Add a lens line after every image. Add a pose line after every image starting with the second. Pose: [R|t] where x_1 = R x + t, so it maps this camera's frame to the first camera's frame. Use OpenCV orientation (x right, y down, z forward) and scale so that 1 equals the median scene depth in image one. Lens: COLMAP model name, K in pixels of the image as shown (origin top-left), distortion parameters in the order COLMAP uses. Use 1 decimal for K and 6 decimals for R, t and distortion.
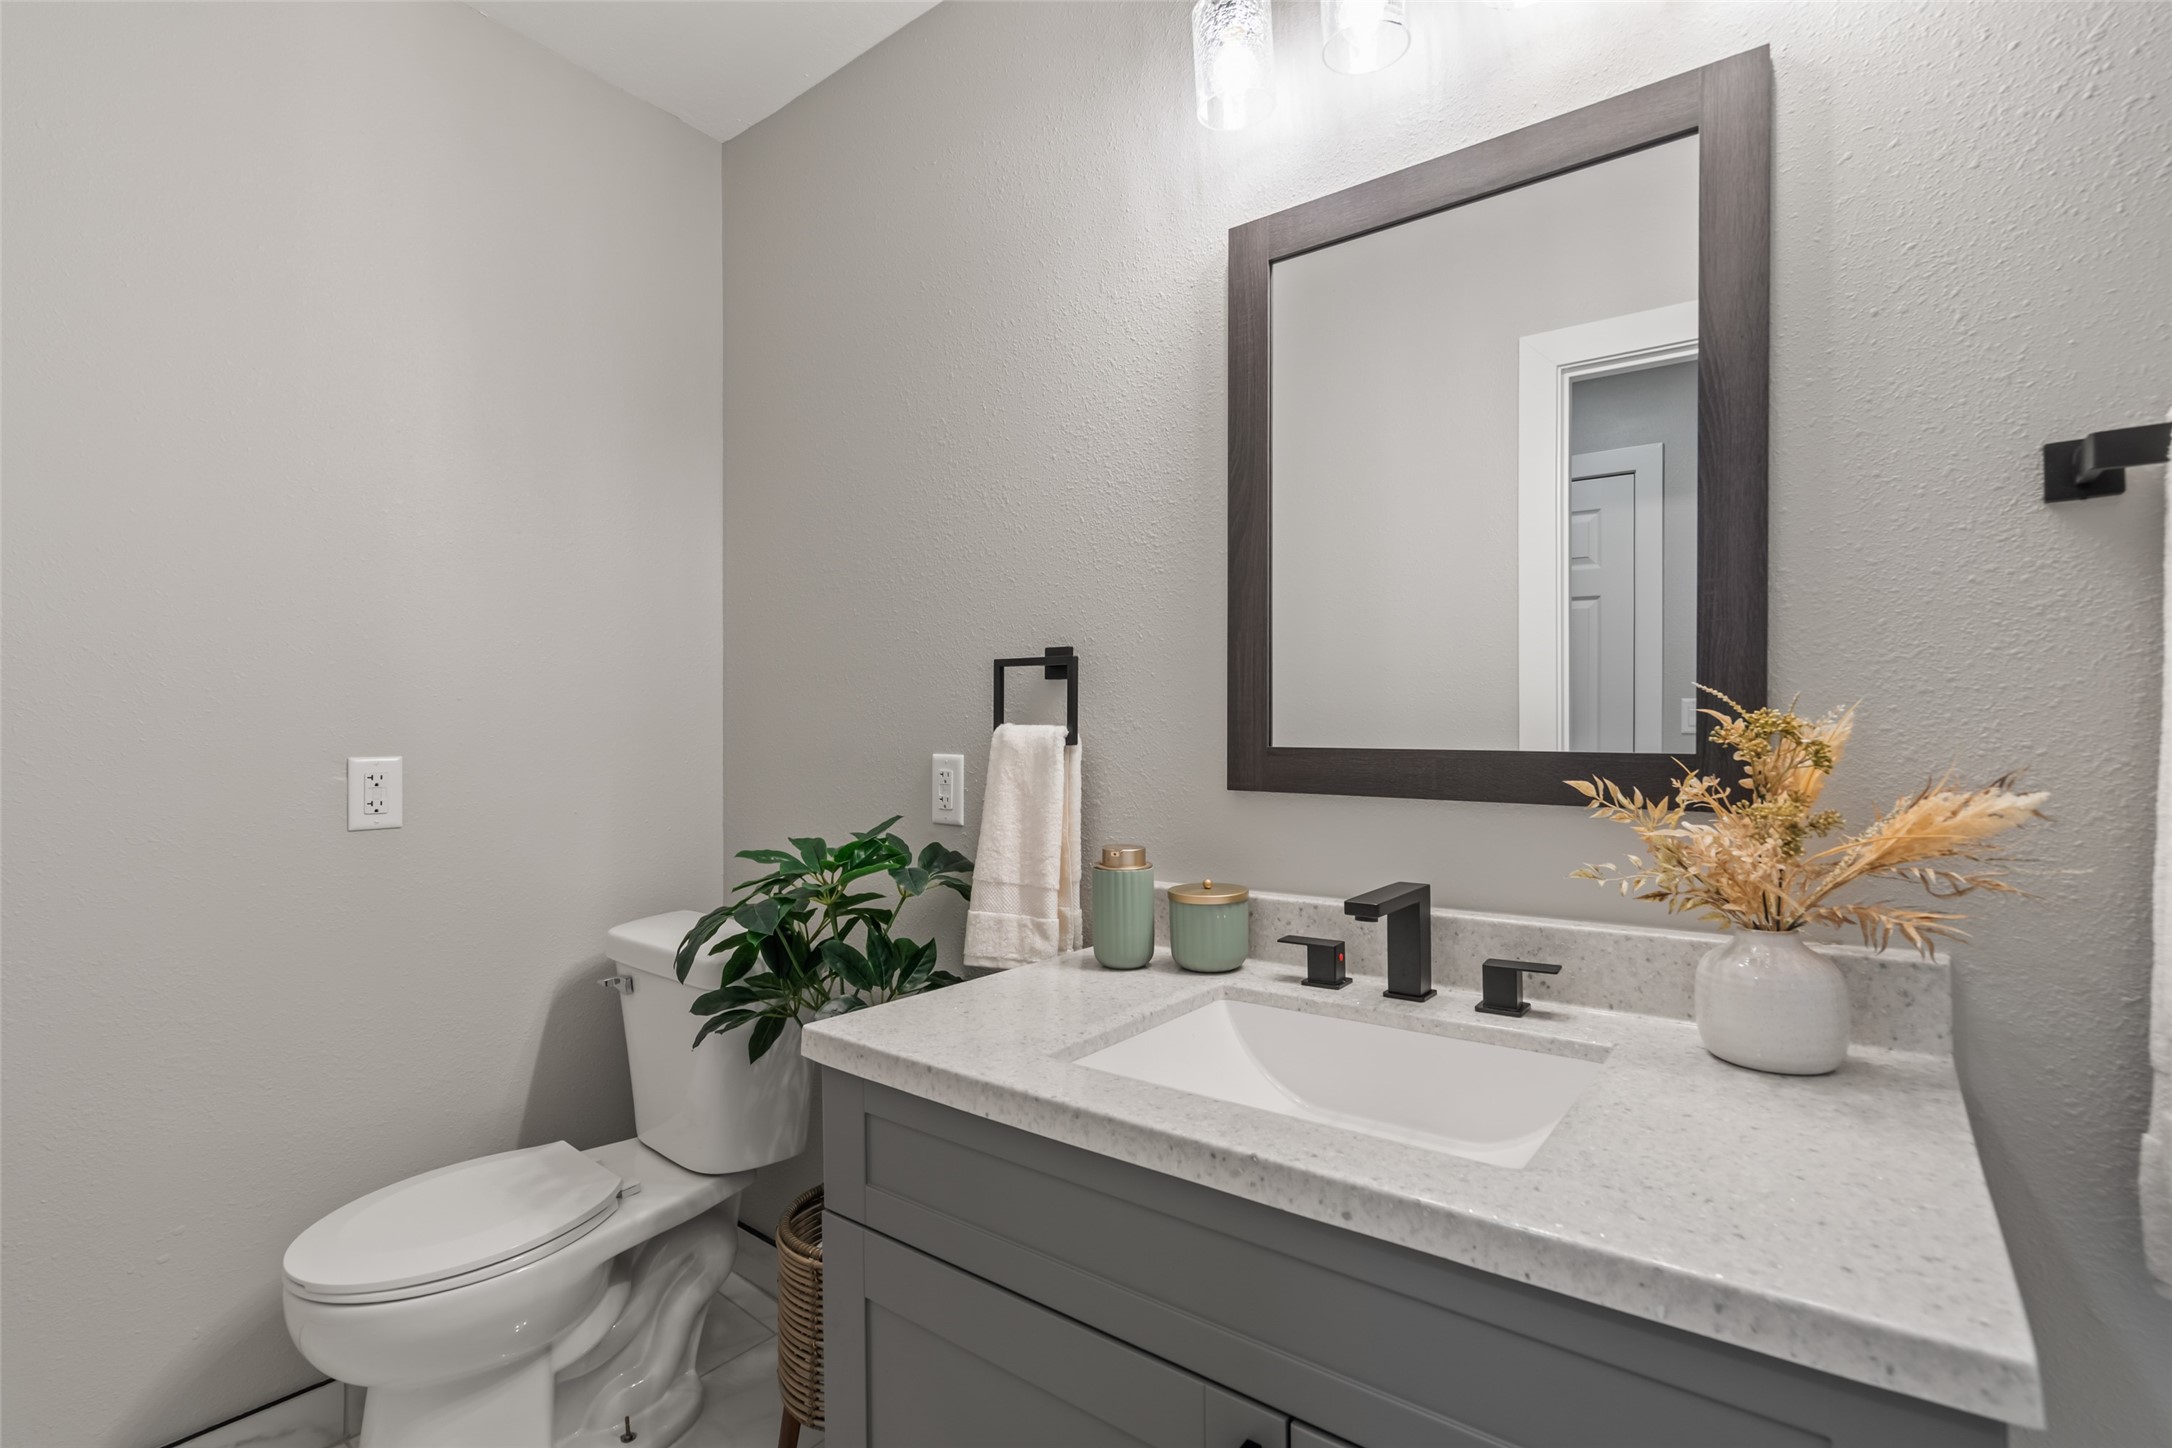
lens RADIAL K [[1007.3, 0, 1087.8], [0, 1007.3, 726.9], [0, 0, 1]] dist [-0.006979, 0.003782]
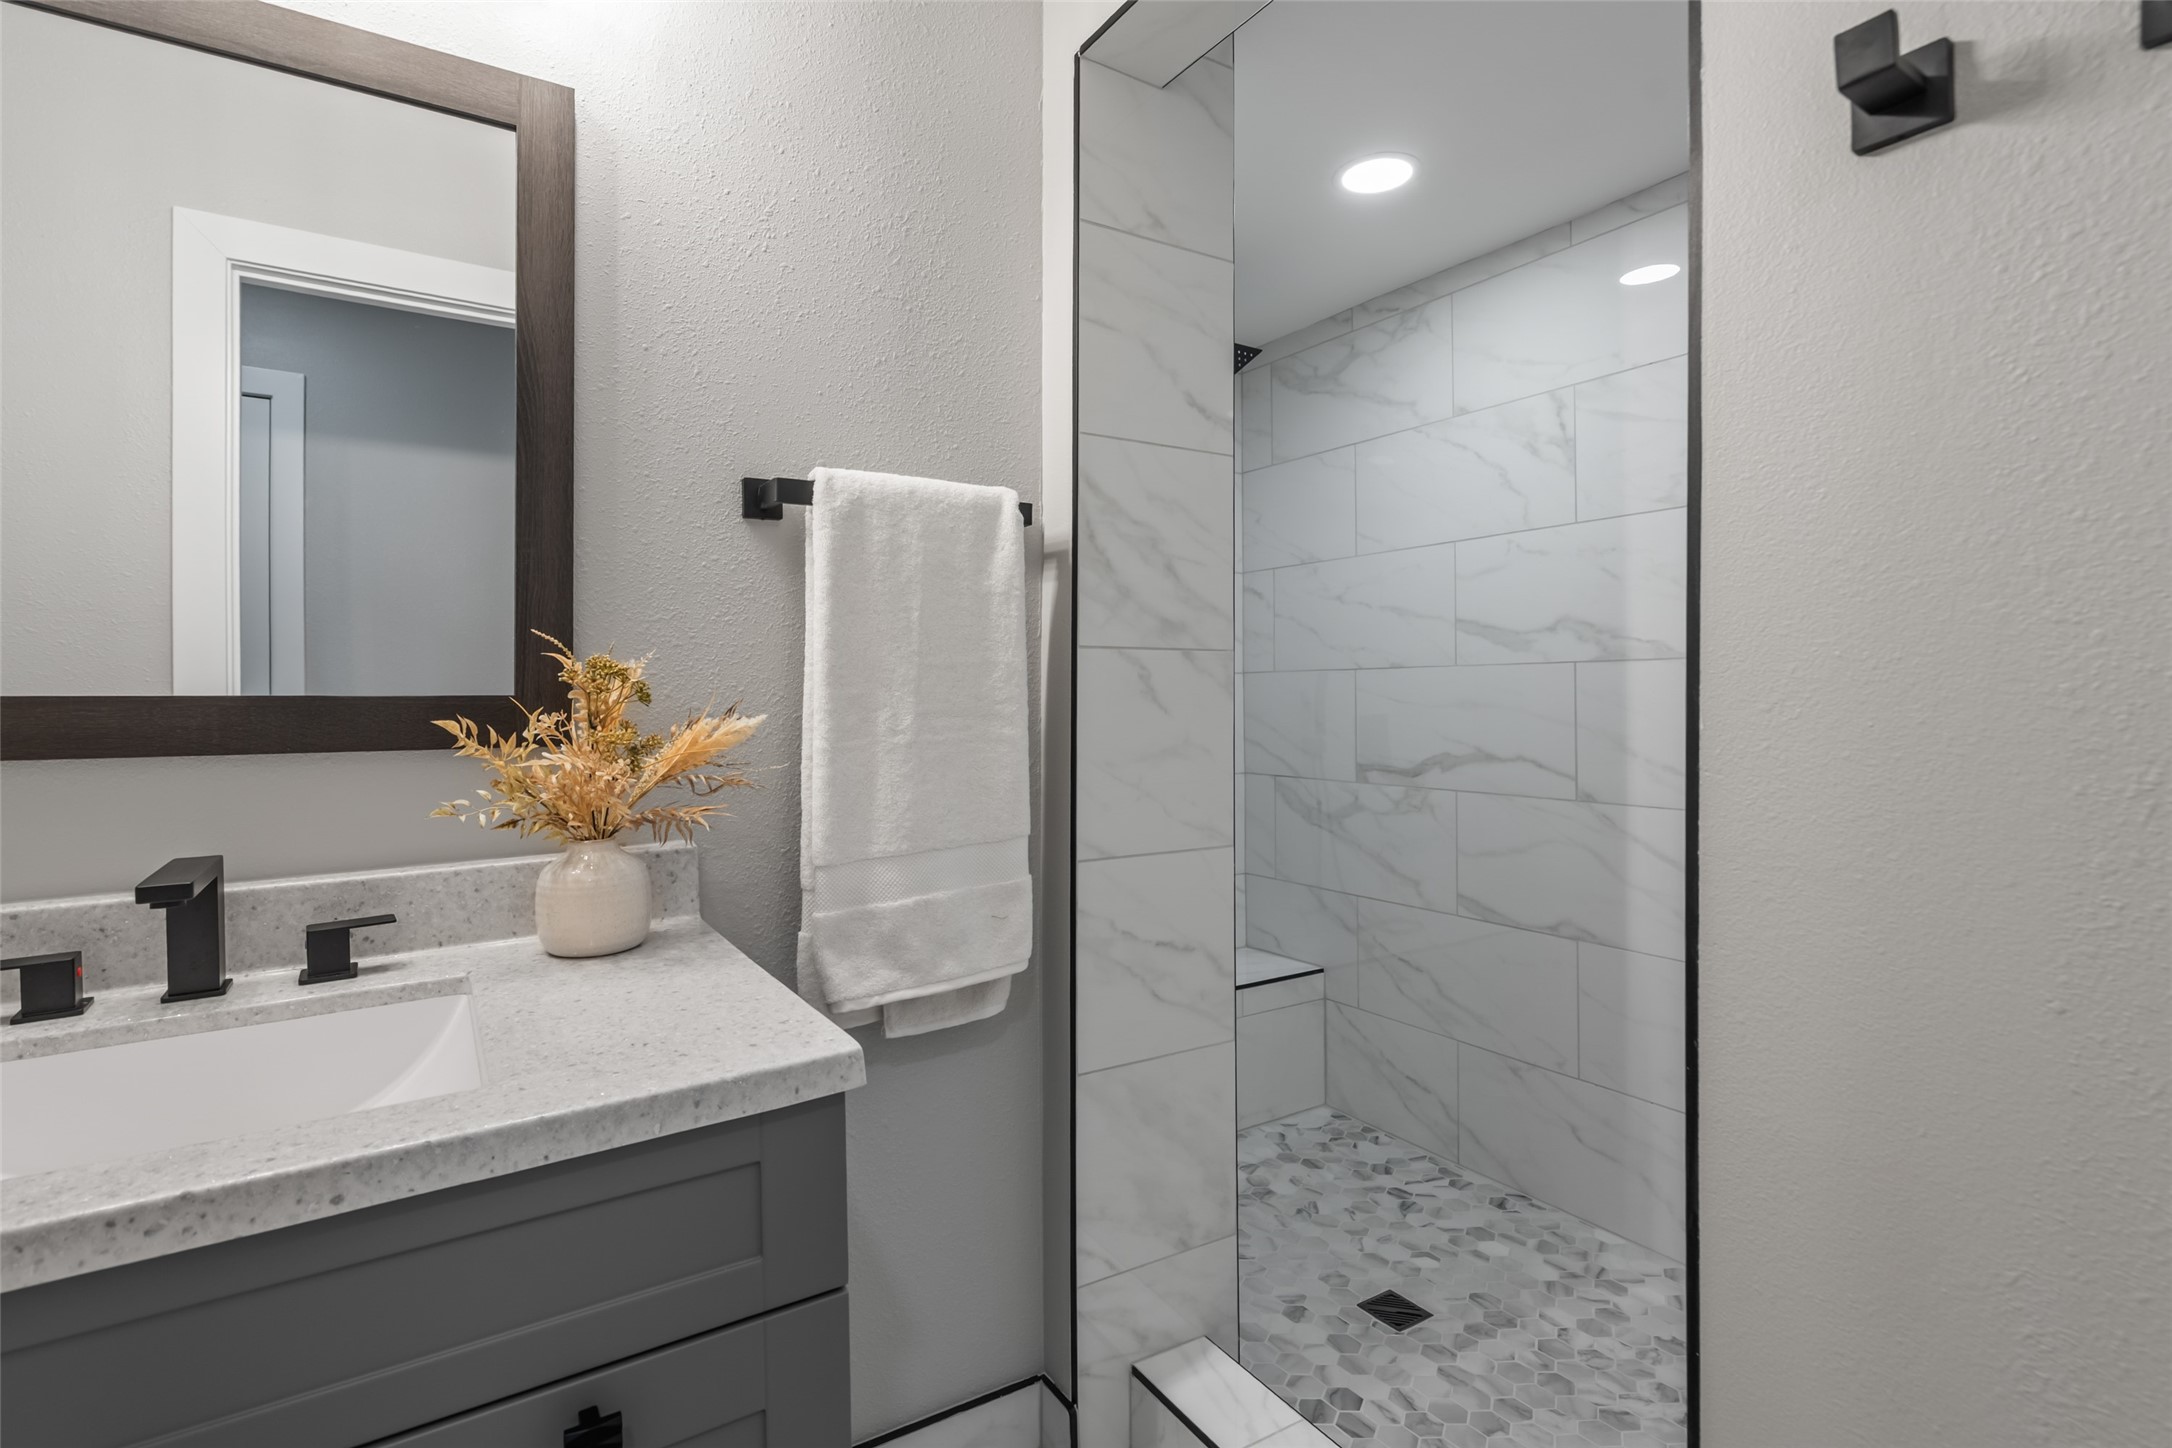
lens RADIAL K [[1007.3, 0, 1083.6], [0, 1007.3, 688.2], [0, 0, 1]] dist [-0.006979, 0.003782]
pose [[0.339805, -0.005217, 0.940482, -0.251509], [0.001344, 0.999986, 0.005062, 0.016479], [-0.940495, -0.000456, 0.339807, 0.044706]]
